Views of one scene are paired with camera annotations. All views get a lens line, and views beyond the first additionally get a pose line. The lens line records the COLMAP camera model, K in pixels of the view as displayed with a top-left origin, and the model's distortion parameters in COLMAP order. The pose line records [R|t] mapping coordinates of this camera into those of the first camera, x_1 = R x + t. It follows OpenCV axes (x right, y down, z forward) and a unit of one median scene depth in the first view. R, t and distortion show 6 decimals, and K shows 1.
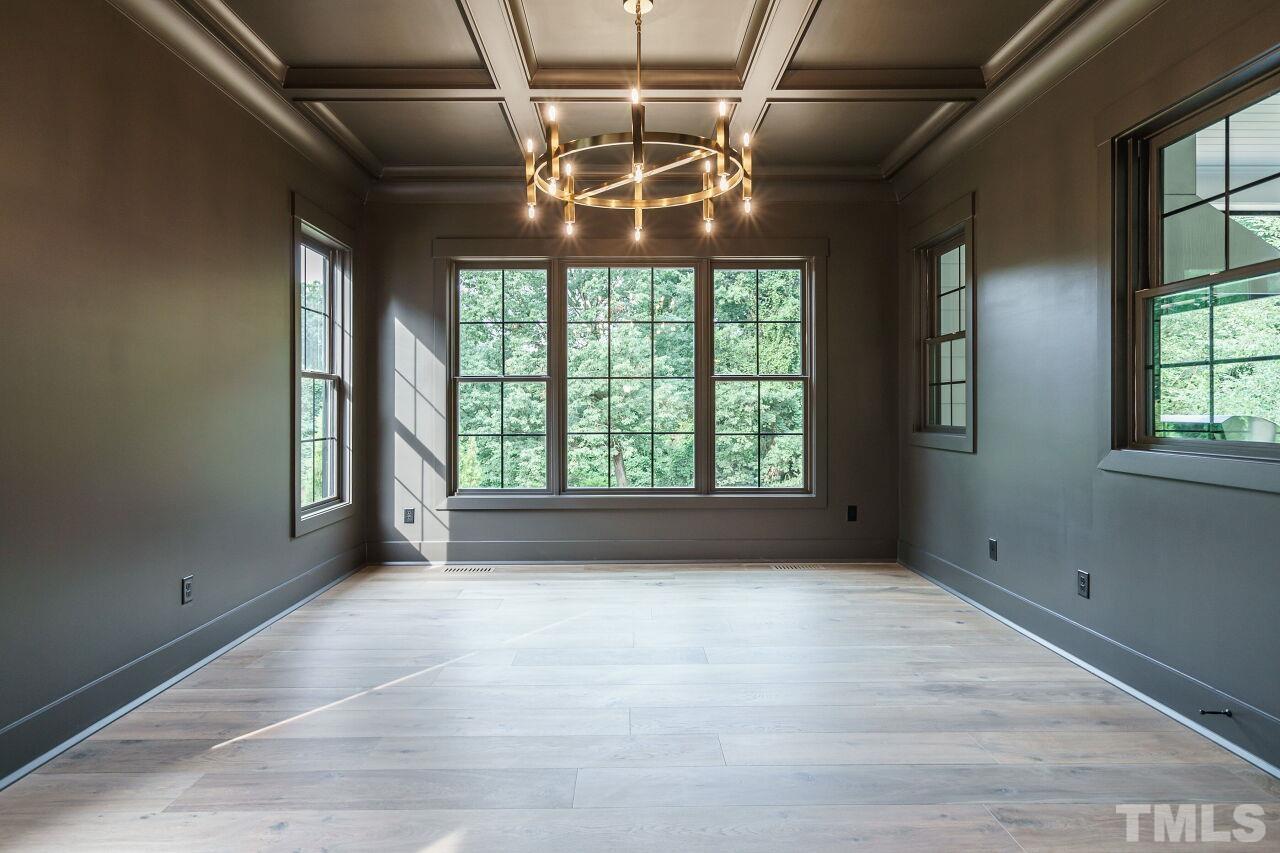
lens RADIAL K [[692.3, 0, 623.7], [0, 692.3, 405.0], [0, 0, 1]] dist [0.001335, 0.002715]
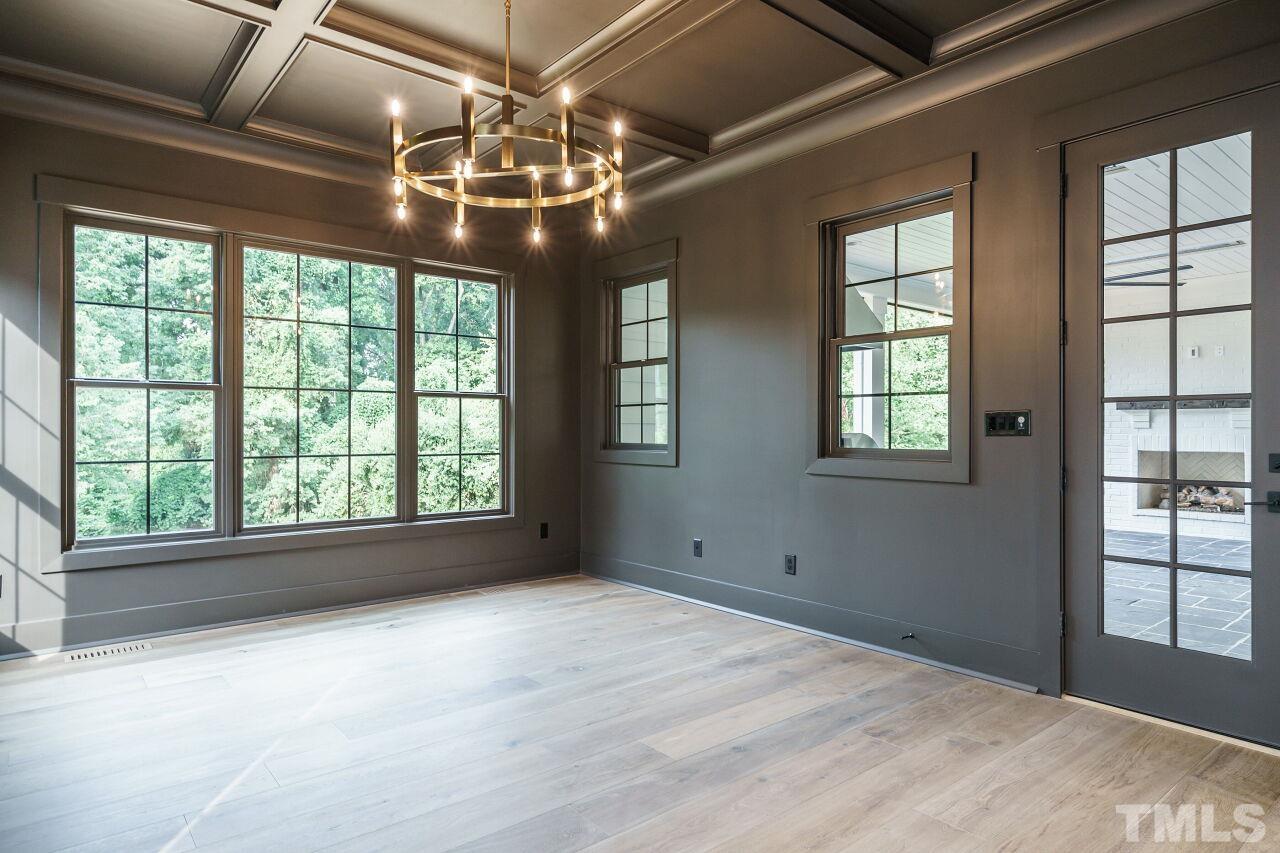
lens RADIAL K [[752.2, 0, 608.6], [0, 752.2, 434.0], [0, 0, 1]] dist [0.009226, -0.001152]
pose [[0.785135, 0.000259, 0.619325, -0.311377], [-0.005521, 0.999963, 0.006580, 0.006773], [-0.619301, -0.008586, 0.785107, 0.079316]]
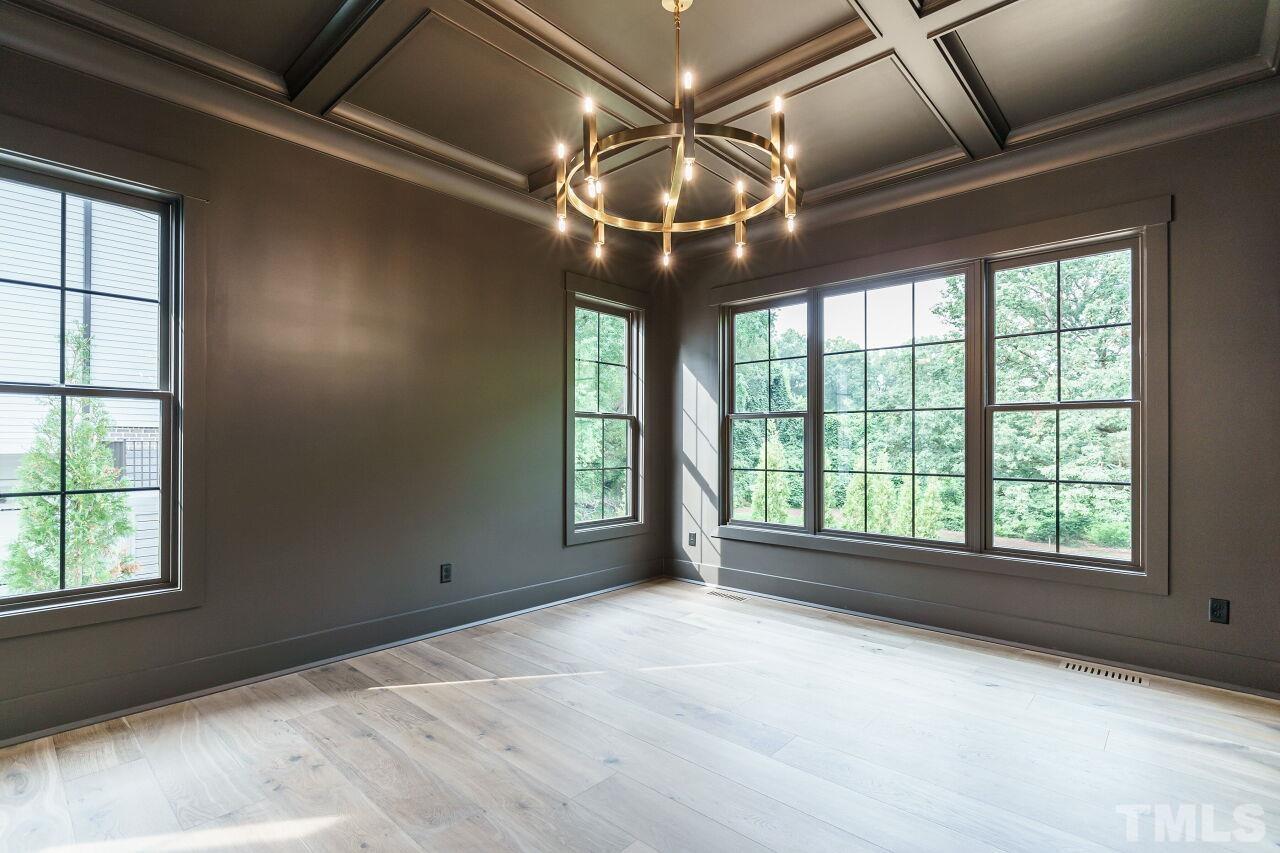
lens RADIAL K [[611.2, 0, 678.1], [0, 611.2, 434.8], [0, 0, 1]] dist [0.001773, 0.001202]
pose [[0.751195, -0.002271, -0.660077, 0.348087], [-0.003366, 0.999968, -0.007271, -0.001871], [0.660072, 0.007684, 0.751163, 0.252797]]
